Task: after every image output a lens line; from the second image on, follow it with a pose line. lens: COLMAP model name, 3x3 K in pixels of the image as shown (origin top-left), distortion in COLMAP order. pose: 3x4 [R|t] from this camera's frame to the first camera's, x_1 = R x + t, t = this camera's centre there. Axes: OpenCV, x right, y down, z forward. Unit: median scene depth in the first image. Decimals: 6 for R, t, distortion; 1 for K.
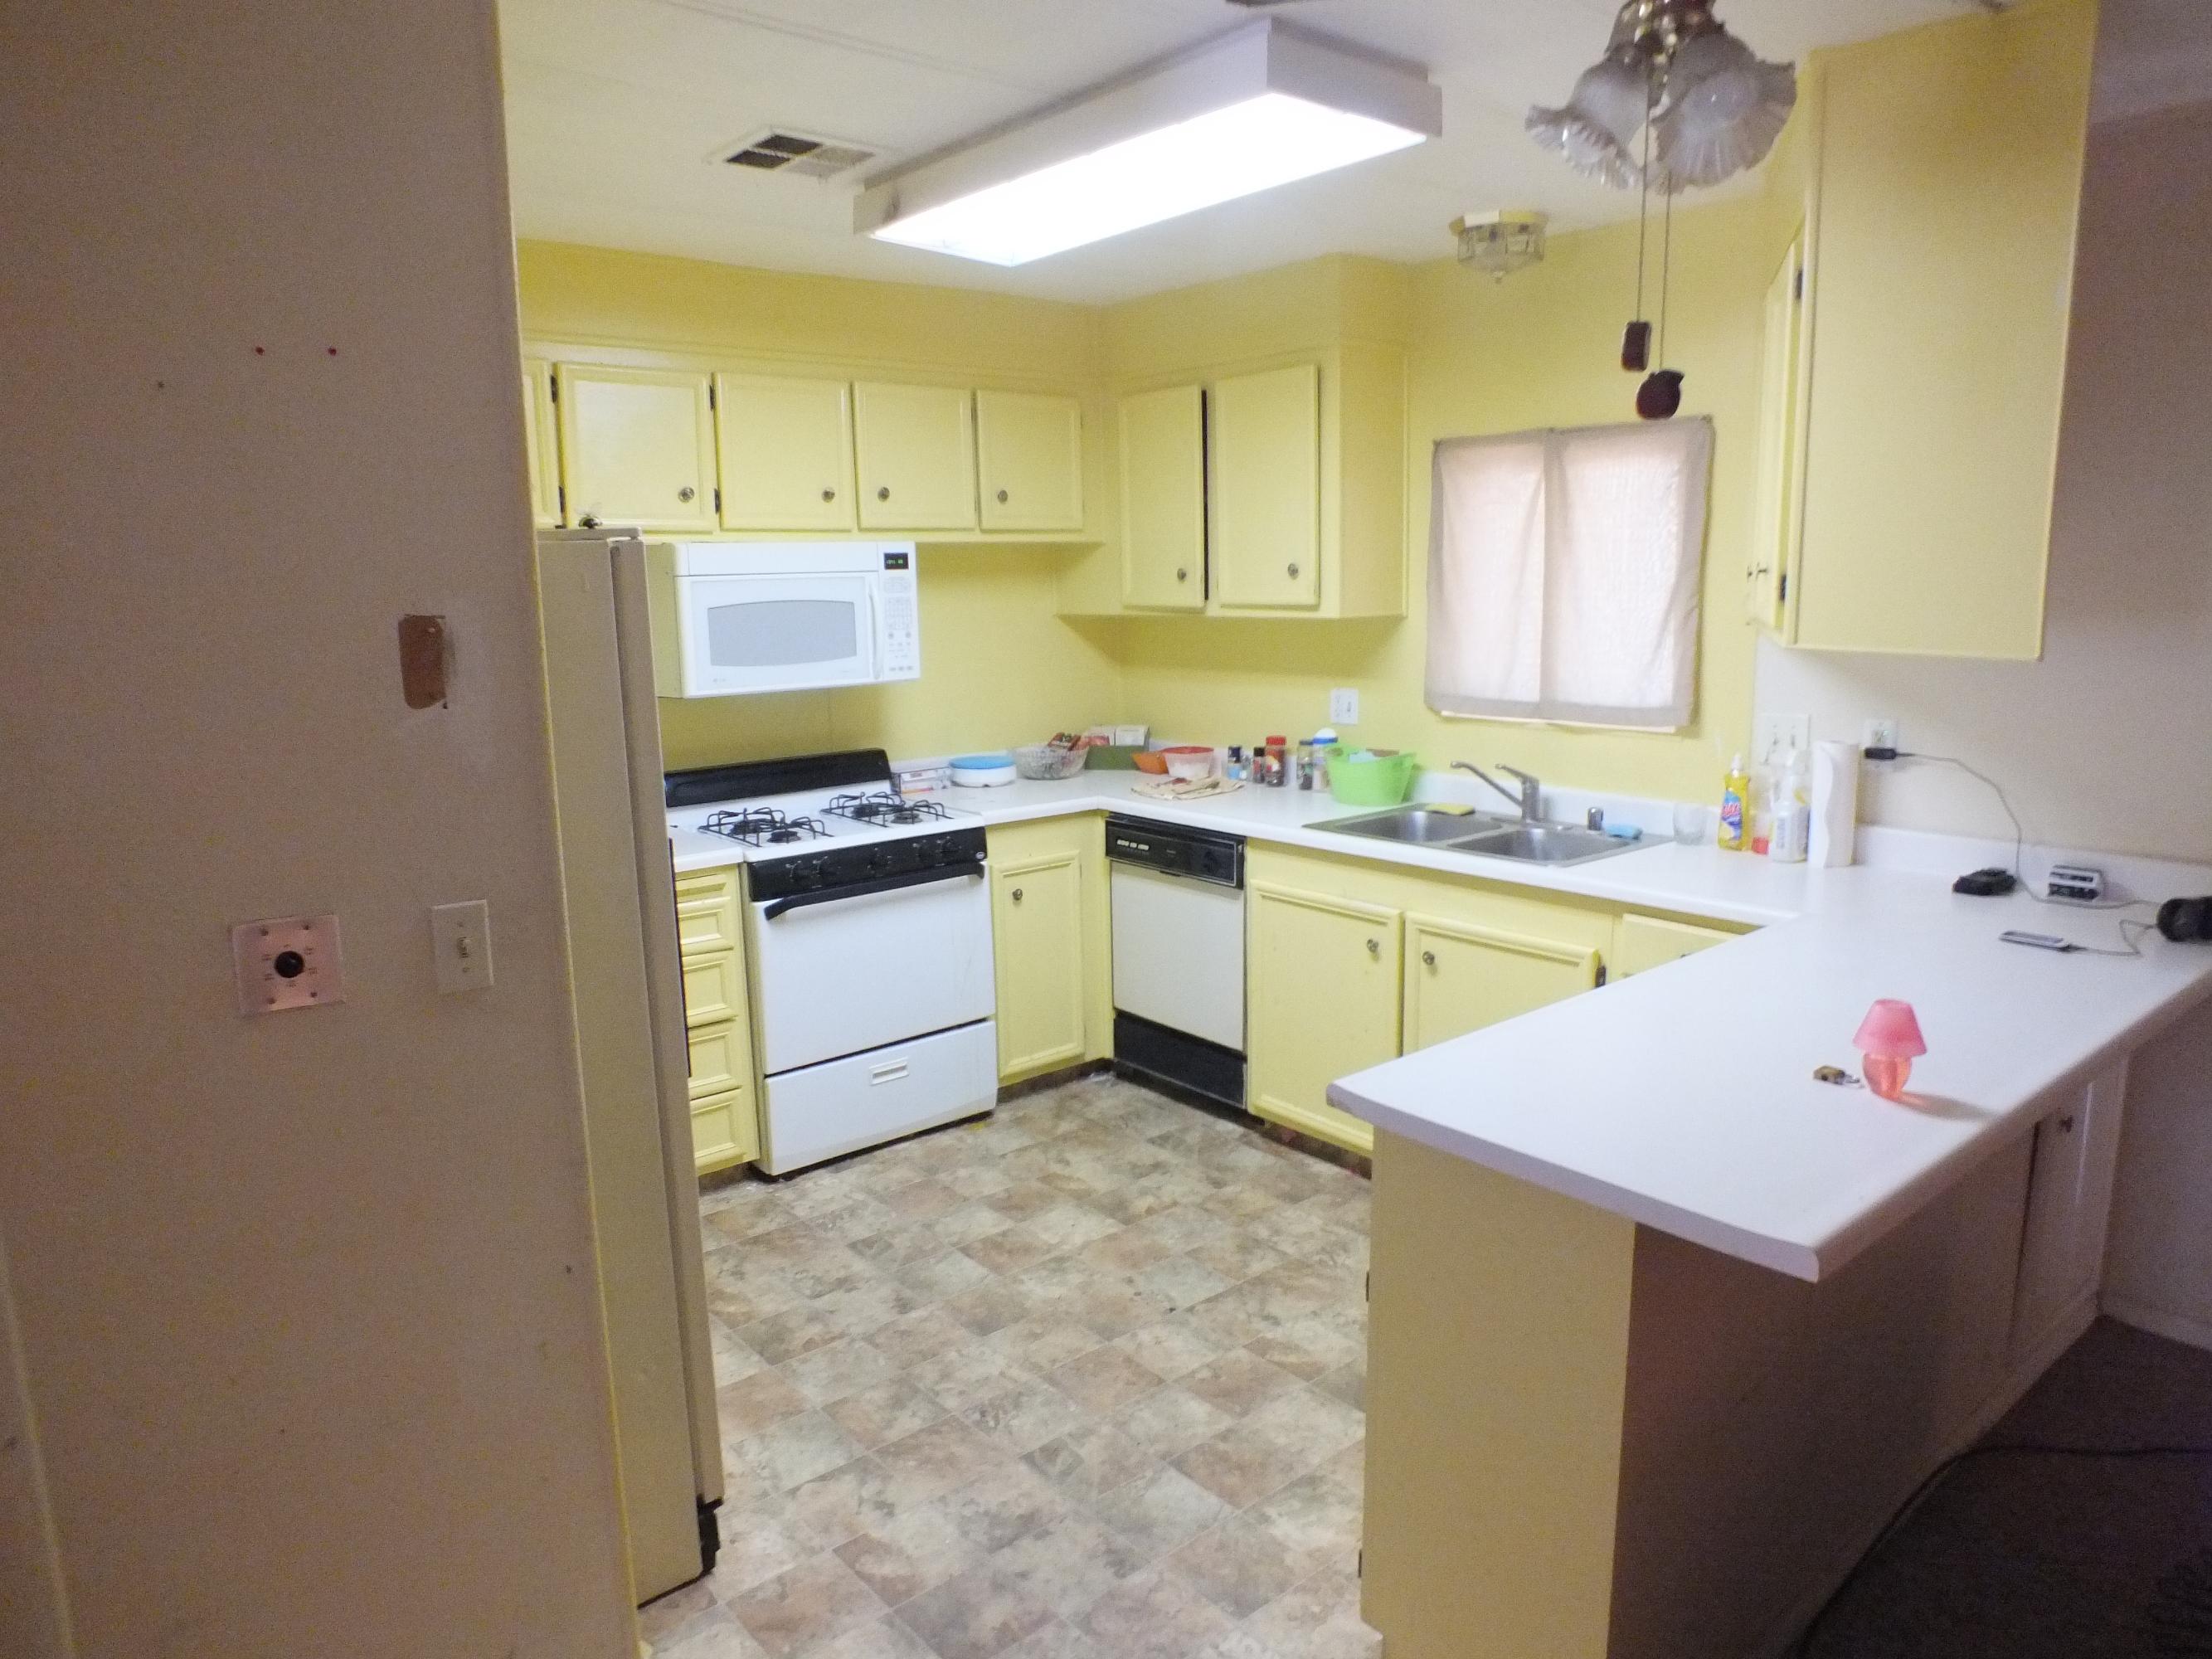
lens RADIAL K [[1479.6, 0, 1105.0], [0, 1479.6, 879.4], [0, 0, 1]] dist [-0.084846, 0.042066]
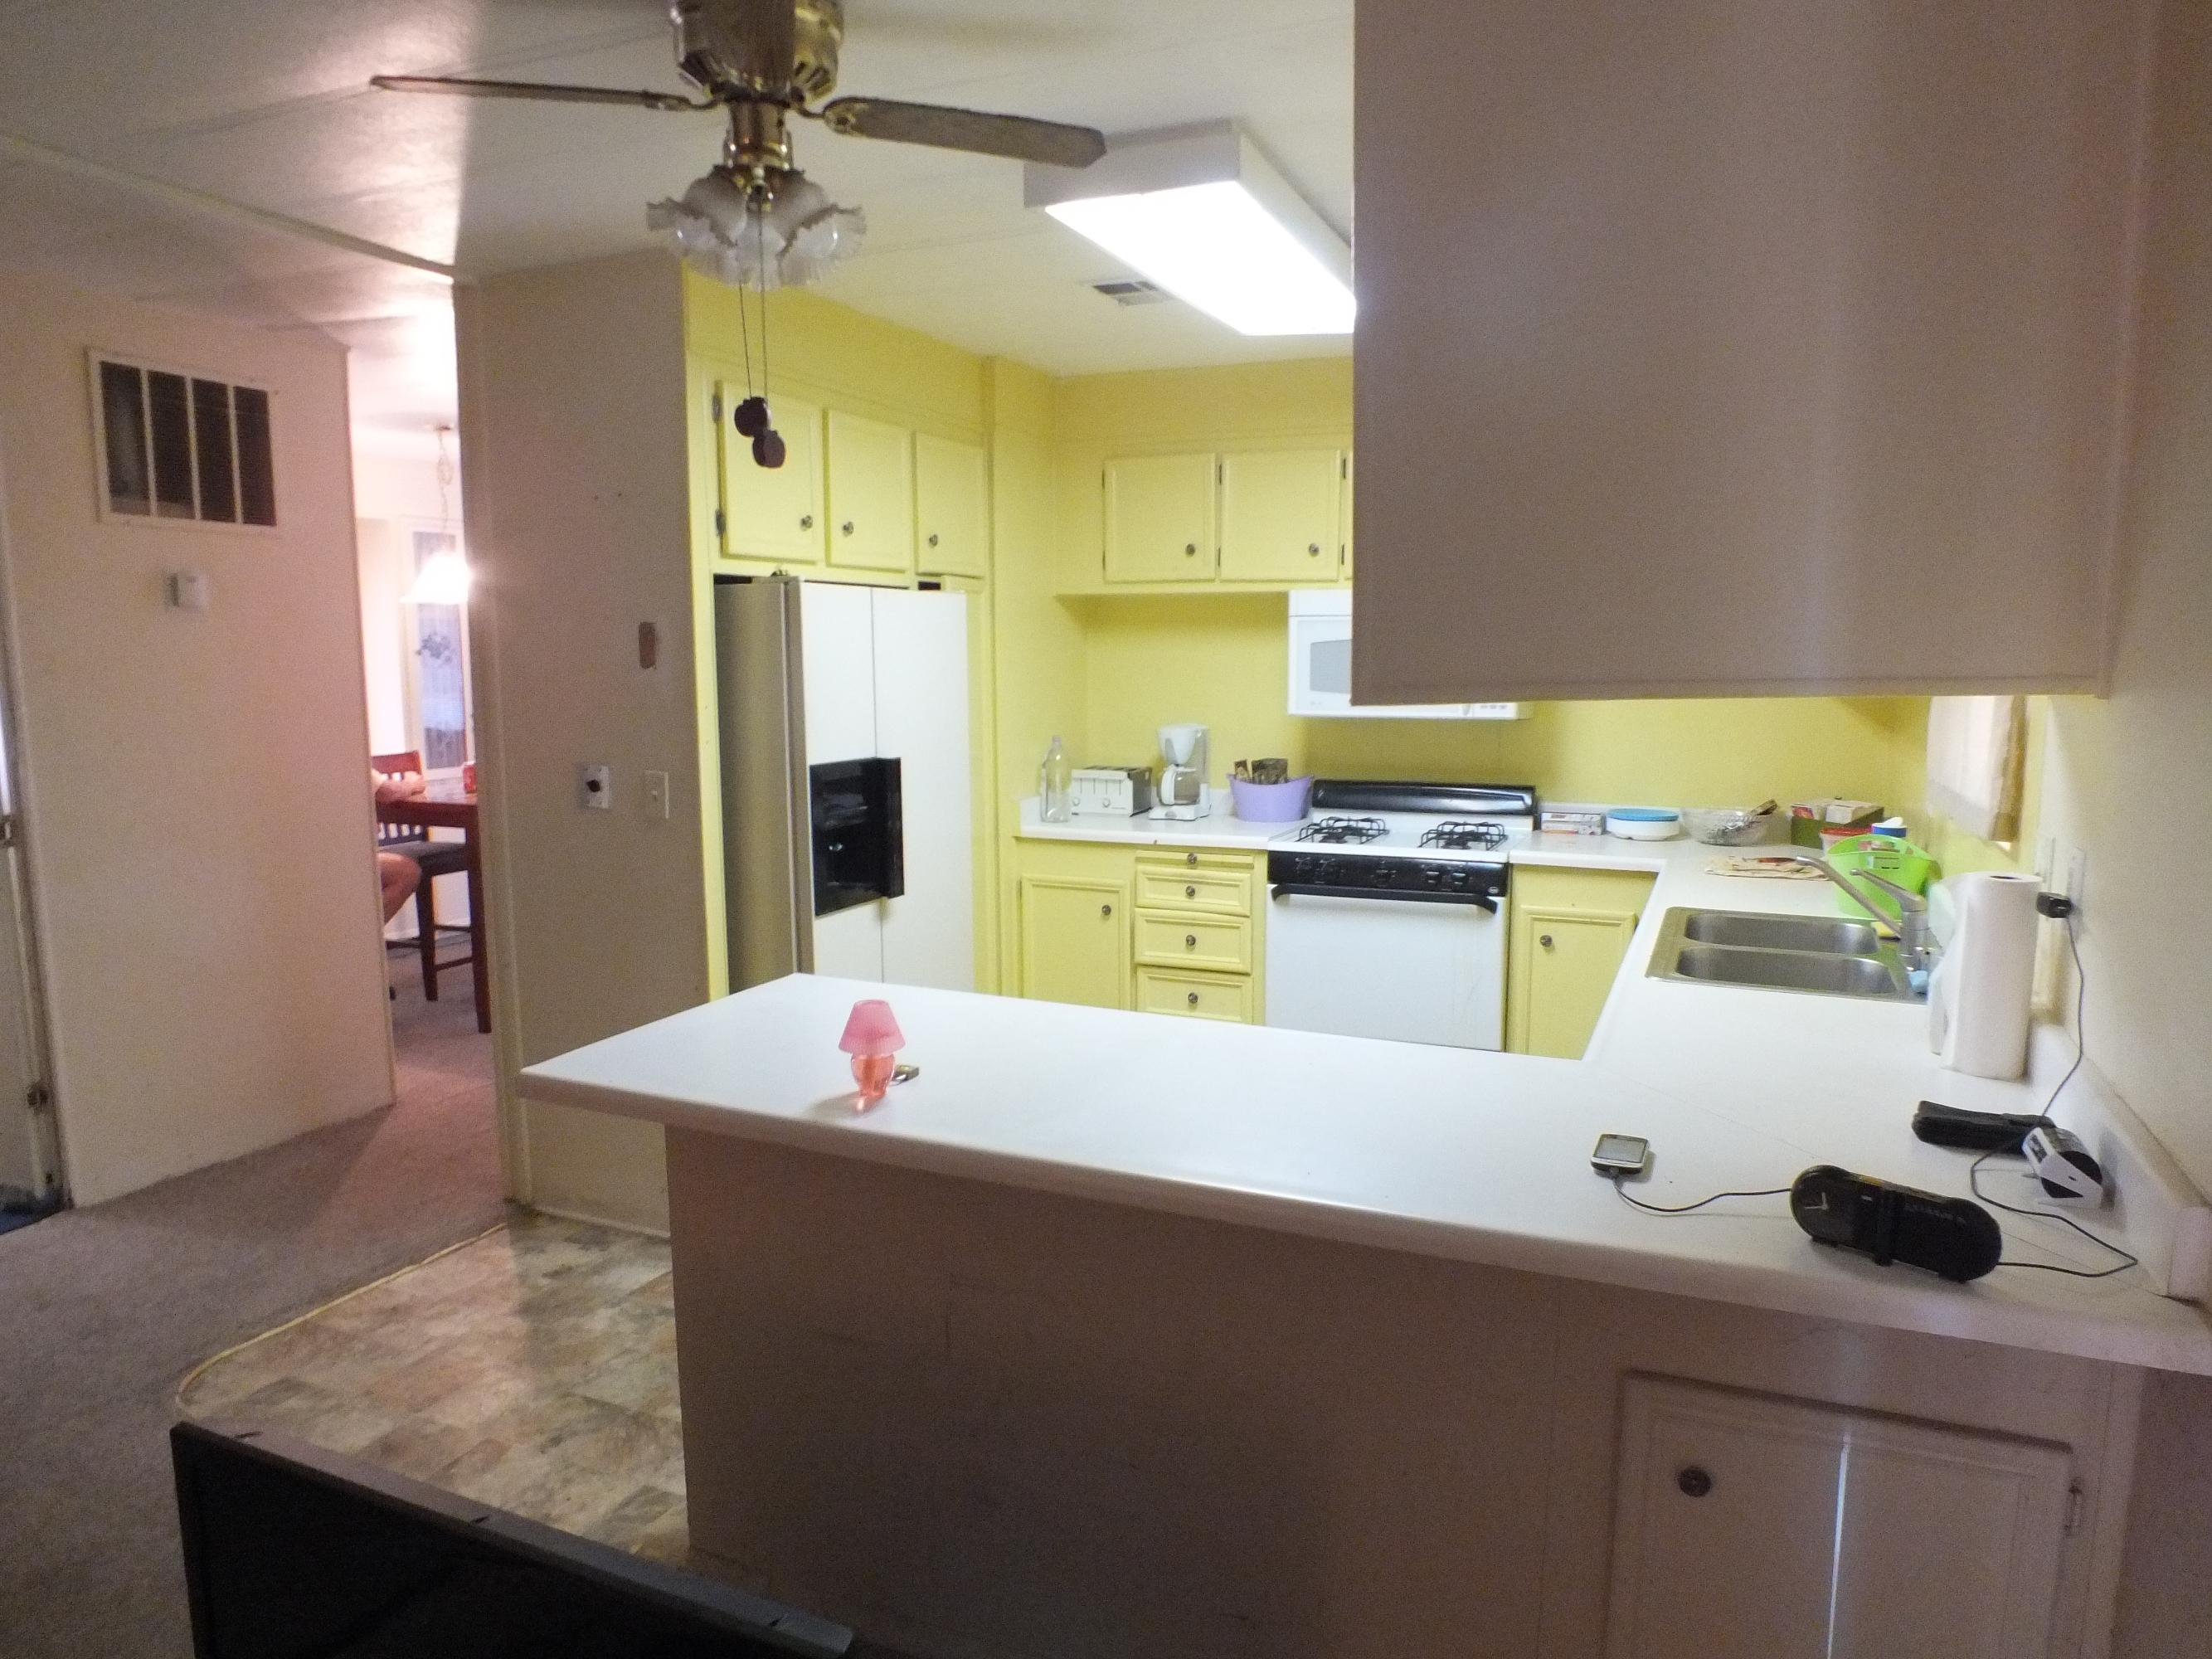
lens RADIAL K [[1479.6, 0, 1105.0], [0, 1479.6, 879.4], [0, 0, 1]] dist [-0.084846, 0.042066]
pose [[0.428758, 0.150487, -0.890798, 0.777674], [-0.191985, 0.978684, 0.072928, -0.050077], [0.882784, 0.139752, 0.448510, 0.331031]]
